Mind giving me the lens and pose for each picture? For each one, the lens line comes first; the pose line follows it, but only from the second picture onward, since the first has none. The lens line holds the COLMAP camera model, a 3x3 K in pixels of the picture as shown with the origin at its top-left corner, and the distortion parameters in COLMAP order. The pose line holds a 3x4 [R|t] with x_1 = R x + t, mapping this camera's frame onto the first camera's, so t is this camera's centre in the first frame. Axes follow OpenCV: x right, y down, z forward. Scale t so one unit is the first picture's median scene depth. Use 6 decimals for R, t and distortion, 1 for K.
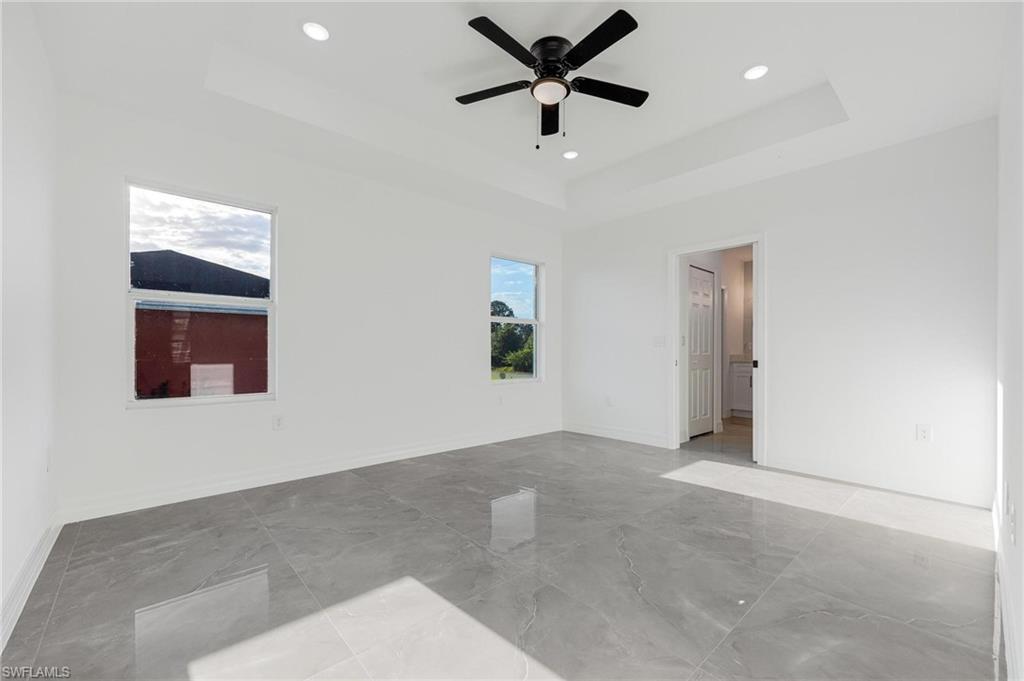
lens RADIAL K [[412.8, 0, 509.3], [0, 412.8, 348.1], [0, 0, 1]] dist [0.003908, 0.000402]
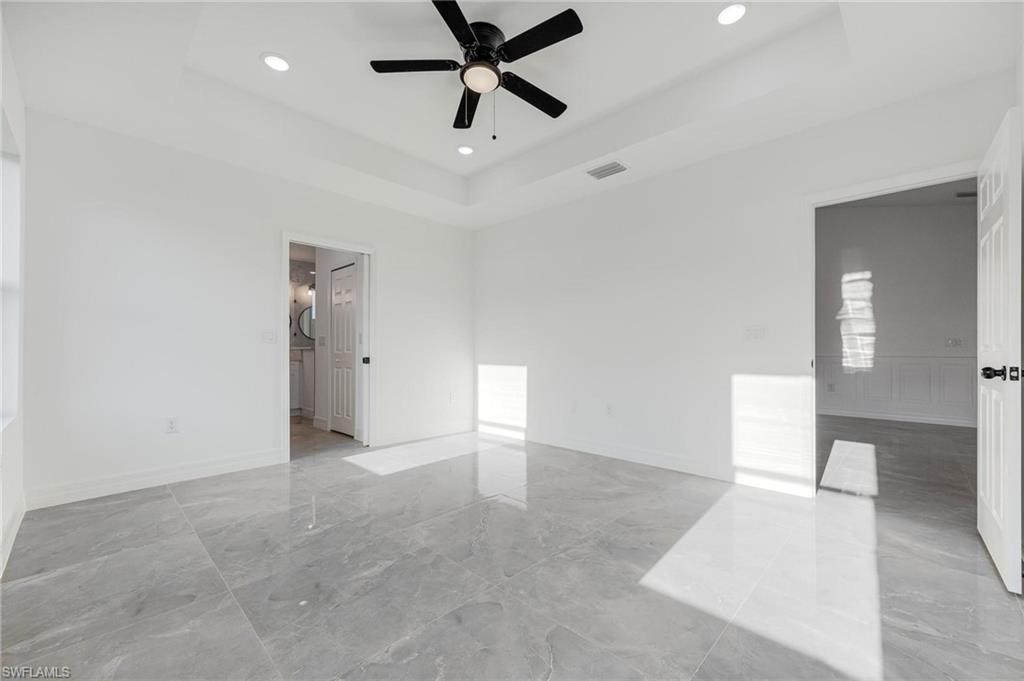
lens RADIAL K [[412.8, 0, 509.3], [0, 412.8, 348.1], [0, 0, 1]] dist [0.003908, 0.000402]
pose [[-0.058993, 0.007217, 0.998232, -0.844887], [-0.008571, 0.999933, -0.007736, 0.007173], [-0.998222, -0.009012, -0.058927, 0.963082]]
